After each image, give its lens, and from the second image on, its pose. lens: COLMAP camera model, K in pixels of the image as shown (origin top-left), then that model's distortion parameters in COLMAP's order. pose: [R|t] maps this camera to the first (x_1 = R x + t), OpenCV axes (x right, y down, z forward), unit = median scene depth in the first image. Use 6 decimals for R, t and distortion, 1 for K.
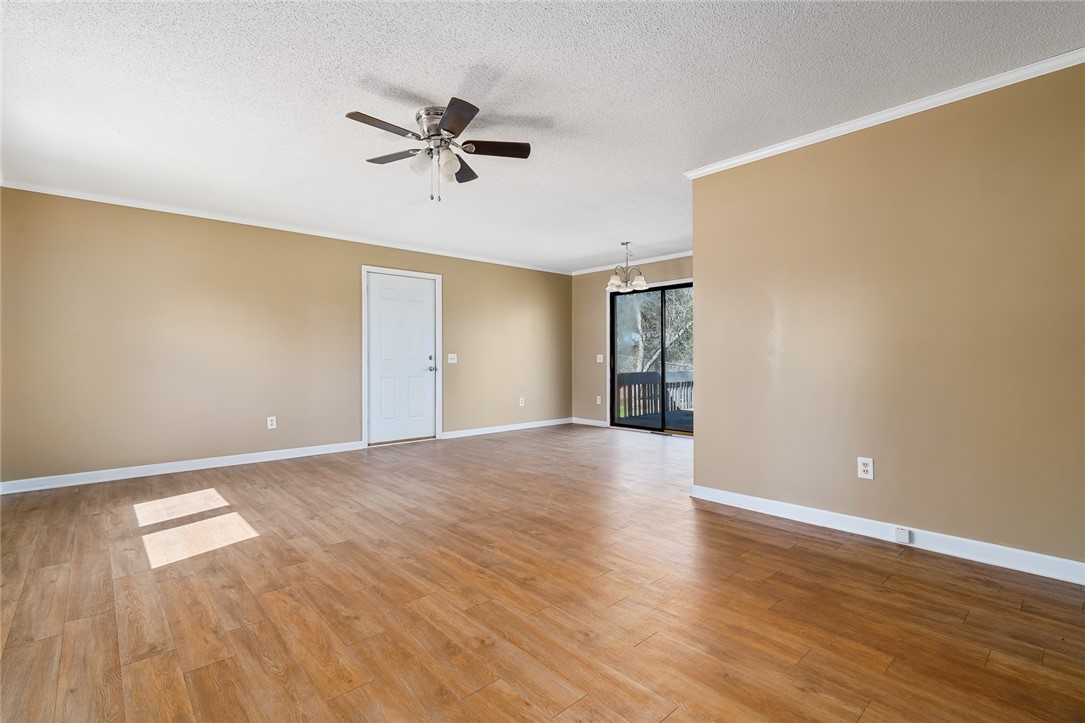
lens RADIAL K [[495.6, 0, 542.4], [0, 495.6, 359.6], [0, 0, 1]] dist [-0.005430, 0.002264]
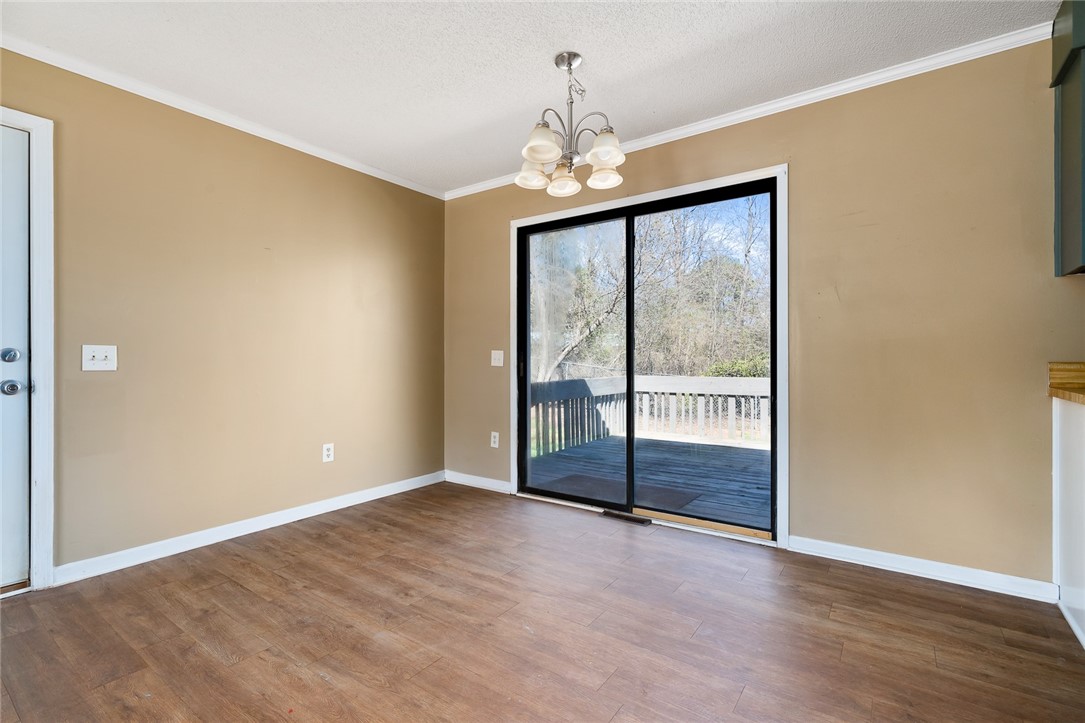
lens RADIAL K [[495.6, 0, 547.0], [0, 495.6, 355.9], [0, 0, 1]] dist [-0.005430, 0.002264]
pose [[0.975088, 0.002269, 0.221806, 0.122434], [-0.000353, 0.999962, -0.008676, -0.001358], [-0.221817, 0.008382, 0.975052, 1.135200]]
